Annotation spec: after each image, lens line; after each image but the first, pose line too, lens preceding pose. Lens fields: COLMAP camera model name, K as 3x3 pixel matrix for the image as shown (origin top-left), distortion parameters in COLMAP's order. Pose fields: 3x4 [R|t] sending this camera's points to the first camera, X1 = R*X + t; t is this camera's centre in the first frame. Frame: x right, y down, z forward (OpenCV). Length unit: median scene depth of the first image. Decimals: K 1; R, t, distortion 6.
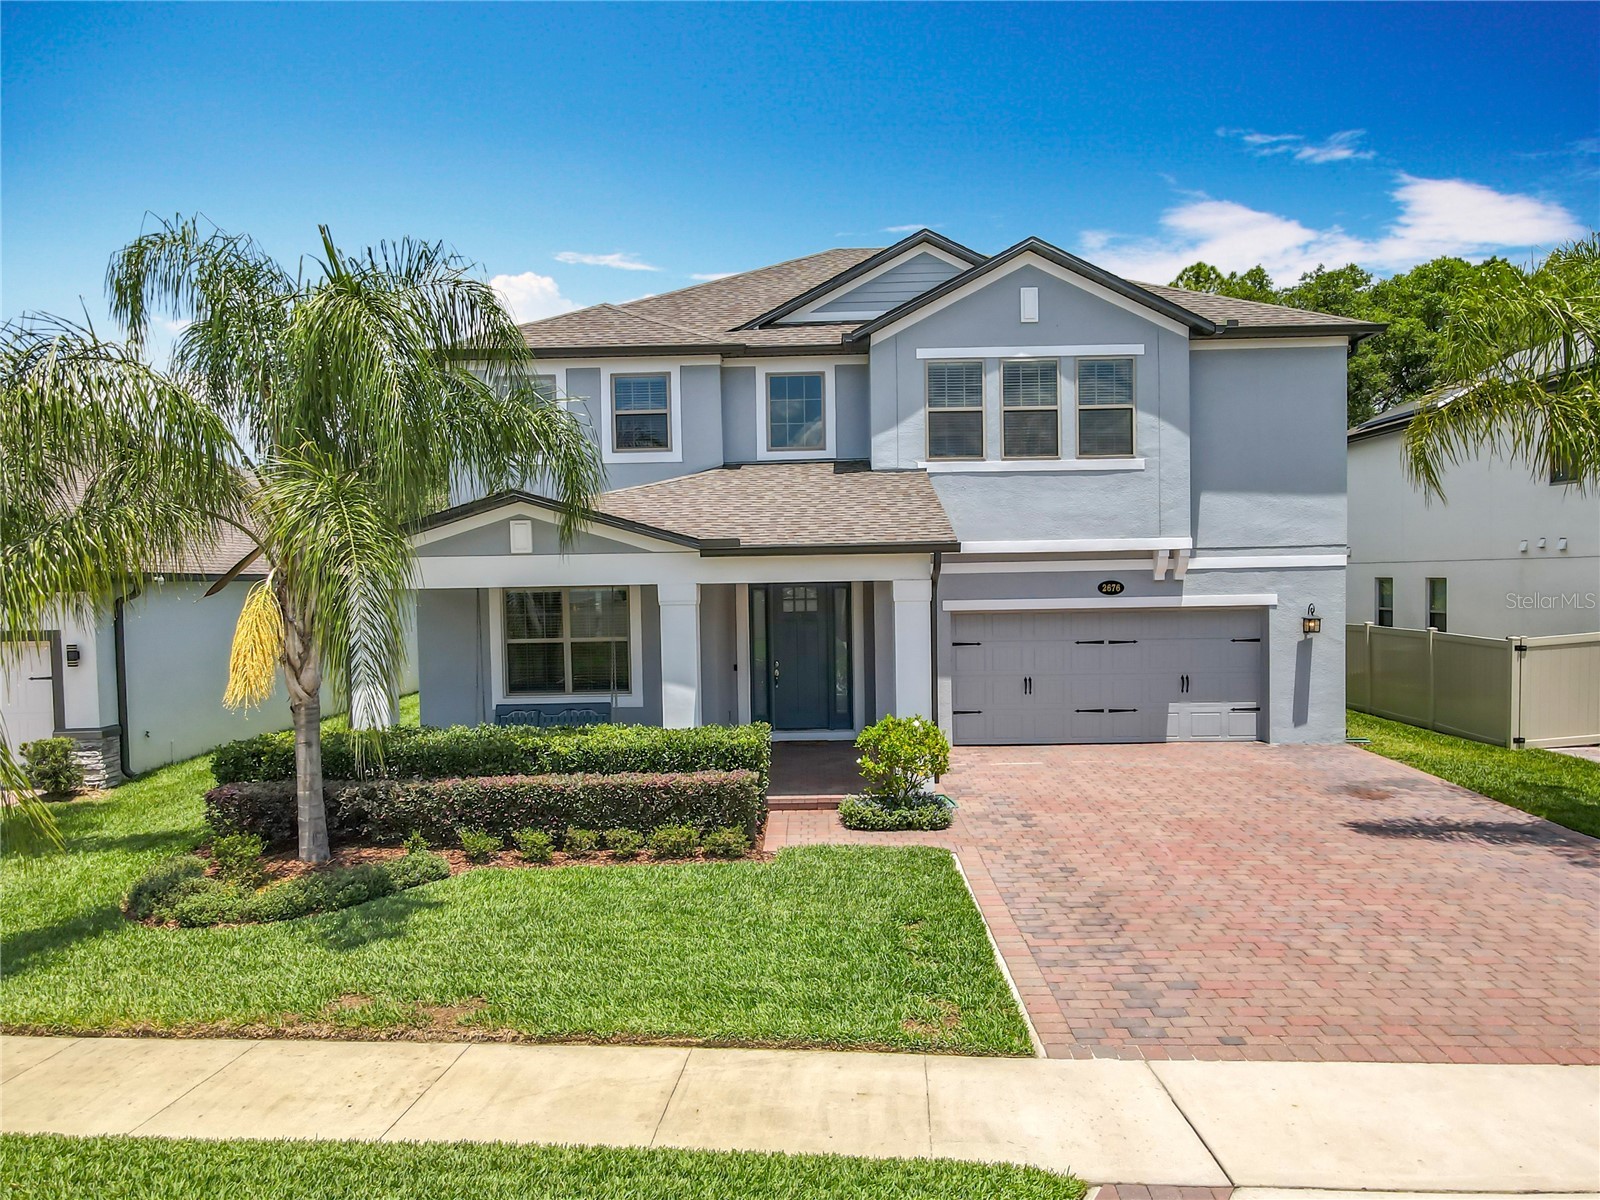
lens RADIAL K [[1204.1, 0, 789.1], [0, 1204.1, 616.5], [0, 0, 1]] dist [0.018599, 0.010427]
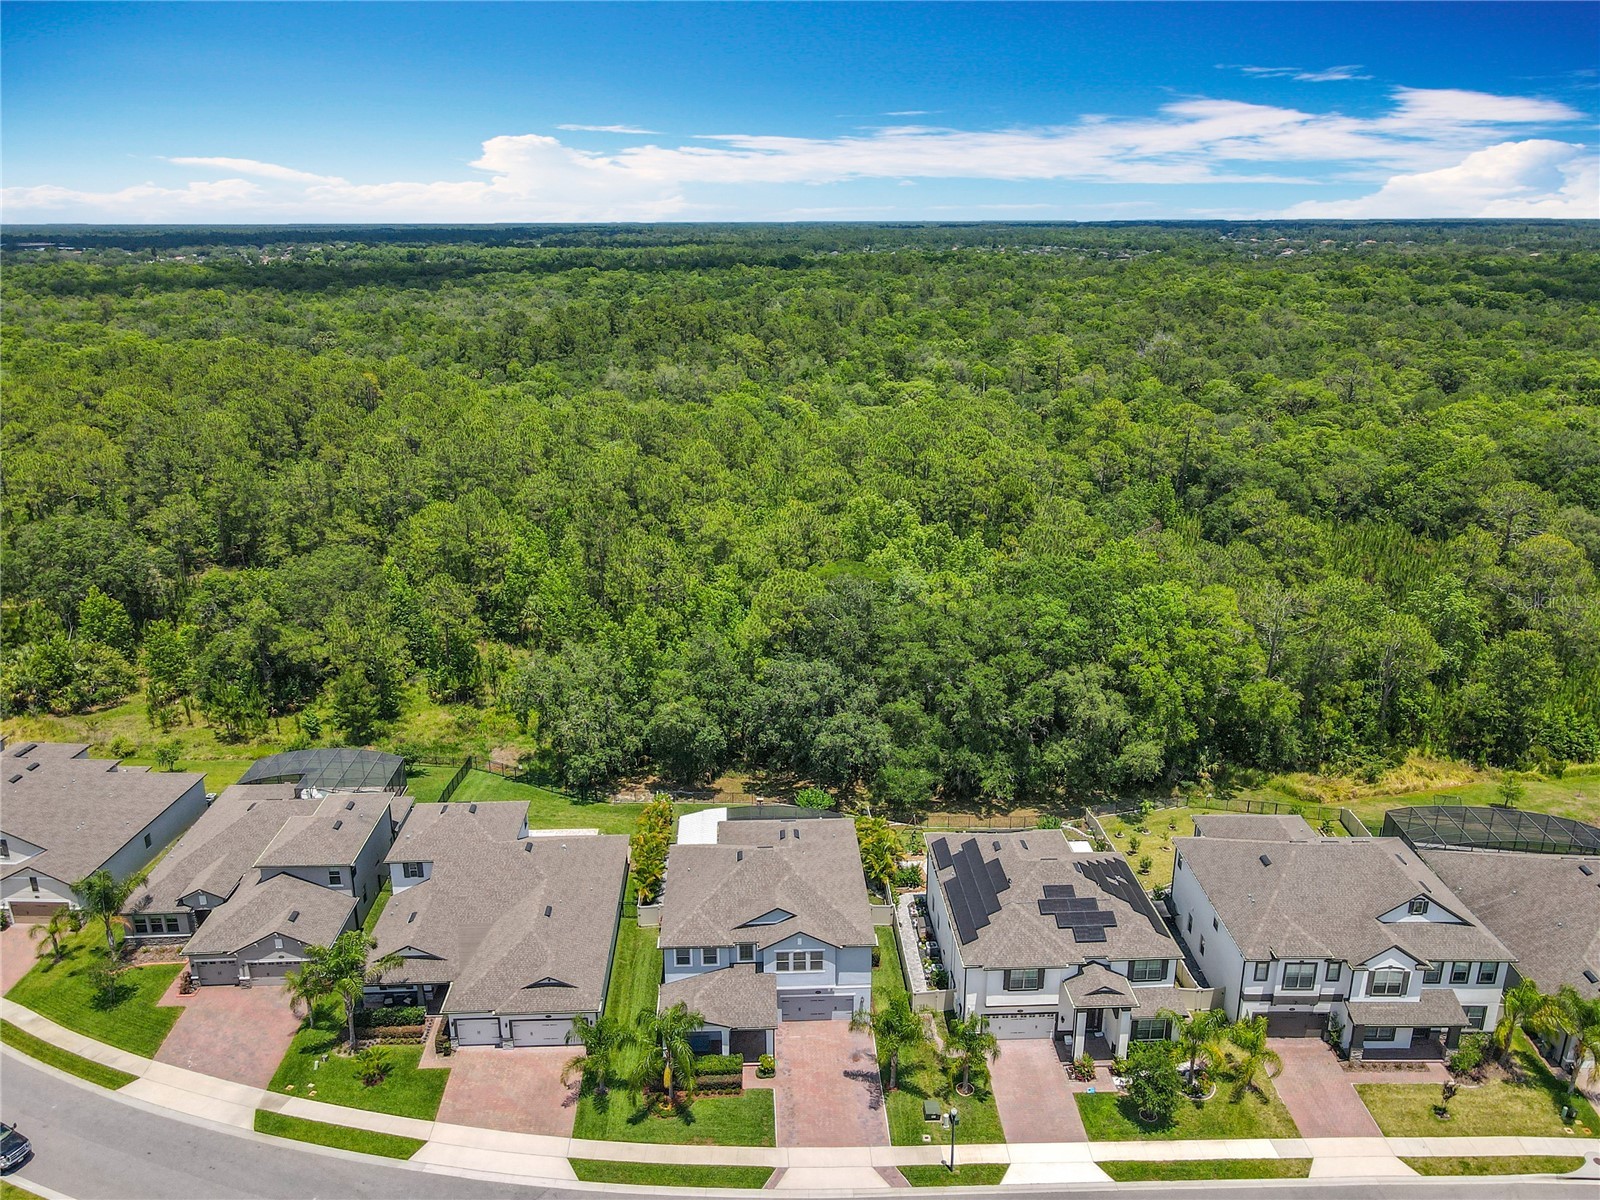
lens RADIAL K [[1204.1, 0, 789.1], [0, 1204.1, 616.5], [0, 0, 1]] dist [0.018599, 0.010427]
pose [[0.998376, -0.008653, 0.056304, -0.088100], [-0.007876, 0.957937, 0.286872, -3.017864], [-0.056418, -0.286849, 0.956313, -3.267974]]
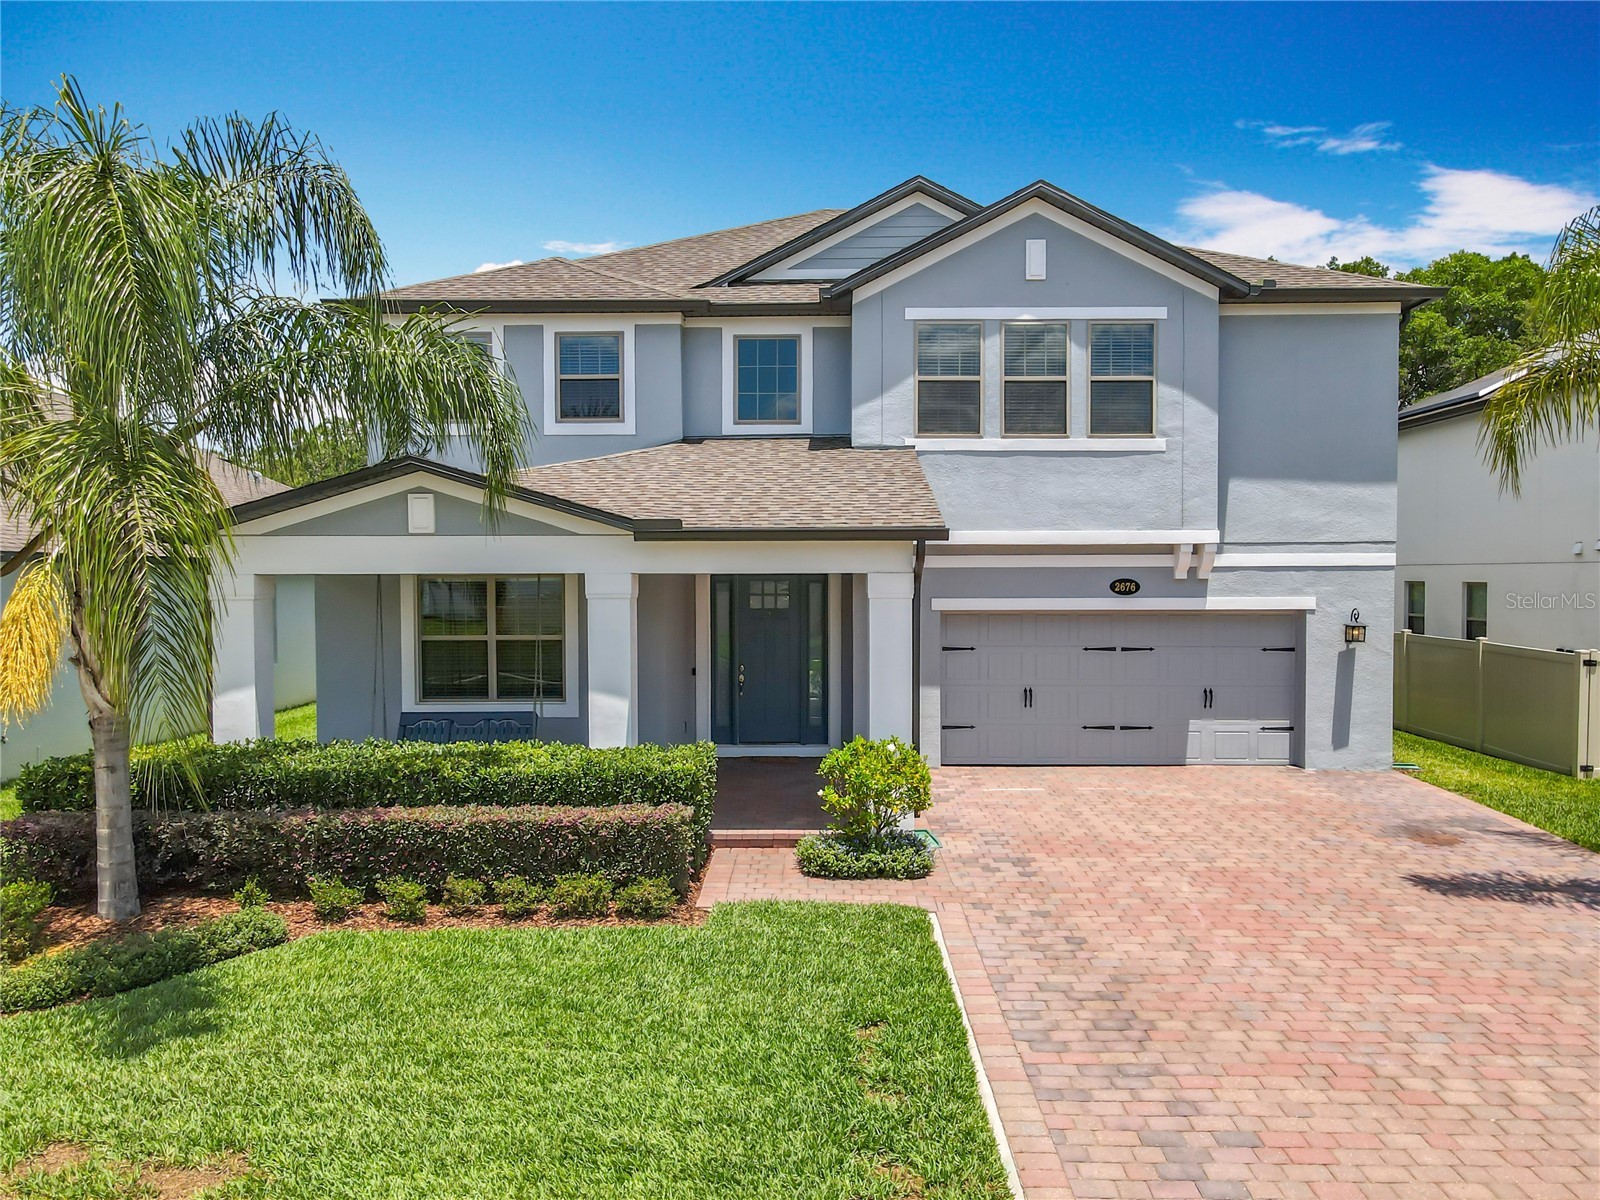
lens RADIAL K [[1198.6, 0, 800.0], [0, 1198.6, 600.0], [0, 0, 1]] dist [0.022689, -0.001227]
pose [[0.999856, 0.015711, 0.006463, 0.031263], [-0.015644, 0.999825, -0.010286, -0.001931], [-0.006623, 0.010183, 0.999926, 0.156509]]
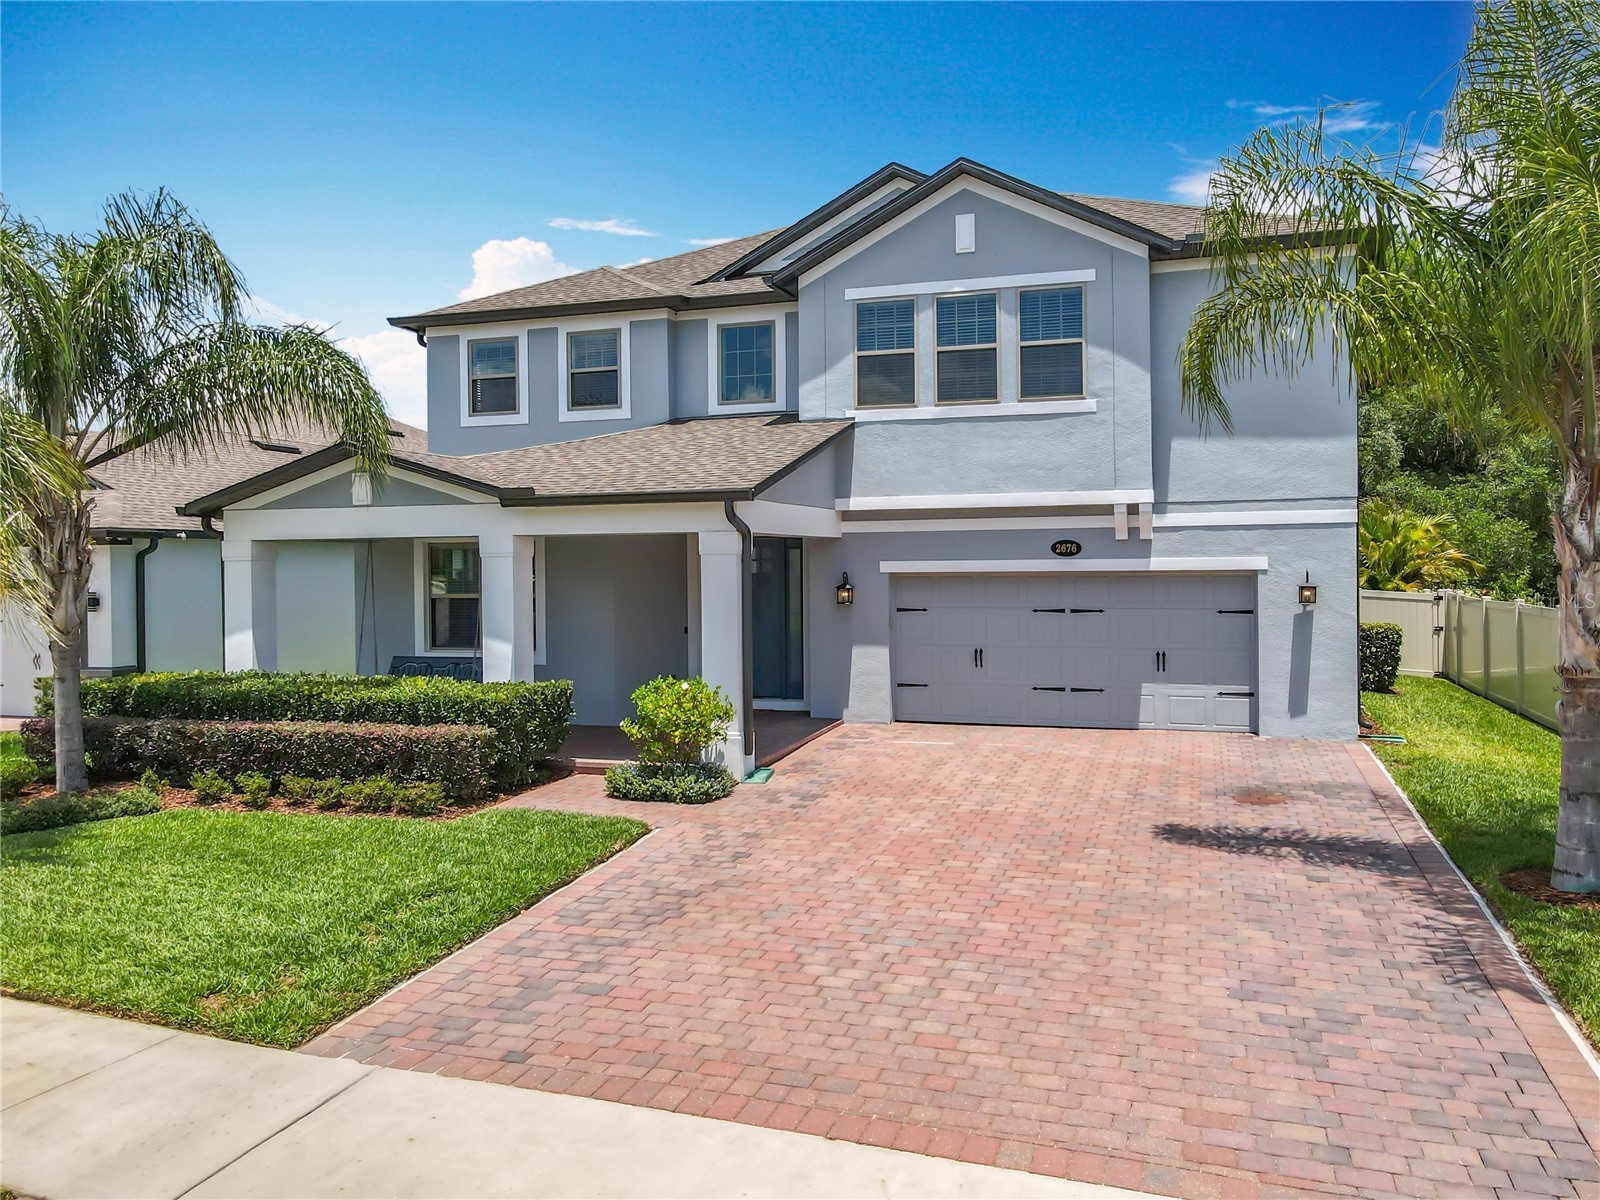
lens RADIAL K [[1205.2, 0, 806.3], [0, 1205.2, 556.1], [0, 0, 1]] dist [0.015528, 0.001624]
pose [[0.956563, 0.006876, -0.291445, 0.395334], [-0.017011, 0.999335, -0.032253, 0.015384], [0.291030, 0.035810, 0.956044, 0.125945]]
